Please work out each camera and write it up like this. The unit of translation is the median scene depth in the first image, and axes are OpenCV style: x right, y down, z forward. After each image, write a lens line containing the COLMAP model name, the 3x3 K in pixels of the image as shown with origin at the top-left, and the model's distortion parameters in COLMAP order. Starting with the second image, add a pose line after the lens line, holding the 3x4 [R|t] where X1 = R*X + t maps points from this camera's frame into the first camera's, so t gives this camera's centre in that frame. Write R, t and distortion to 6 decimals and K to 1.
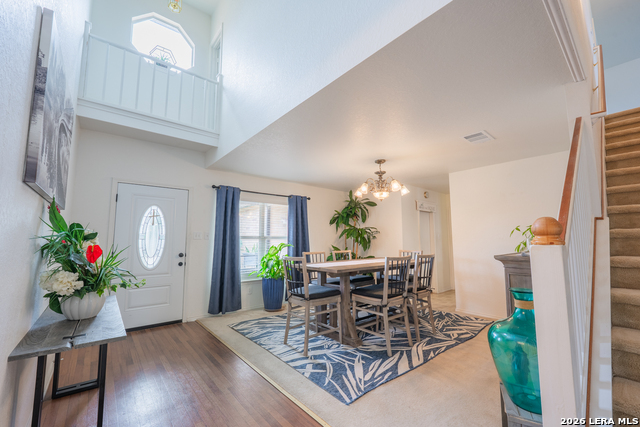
lens RADIAL K [[262.2, 0, 315.2], [0, 262.2, 212.6], [0, 0, 1]] dist [-0.010908, -0.000031]
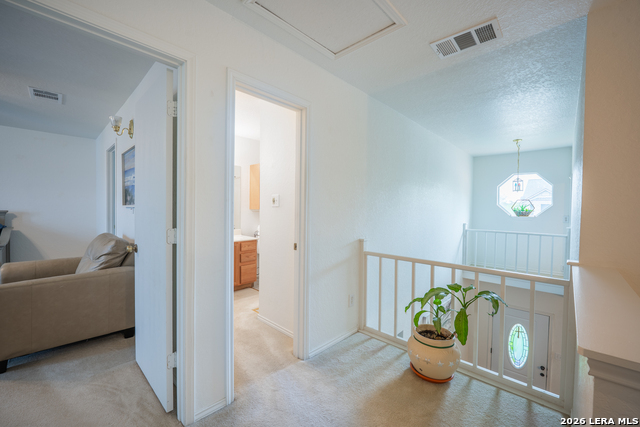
lens RADIAL K [[262.2, 0, 319.2], [0, 262.2, 213.3], [0, 0, 1]] dist [-0.010908, -0.000031]
pose [[0.125698, 0.027429, -0.991689, 0.634844], [0.087434, 0.995422, 0.038615, -0.808811], [0.988208, -0.091561, 0.122725, -0.159199]]
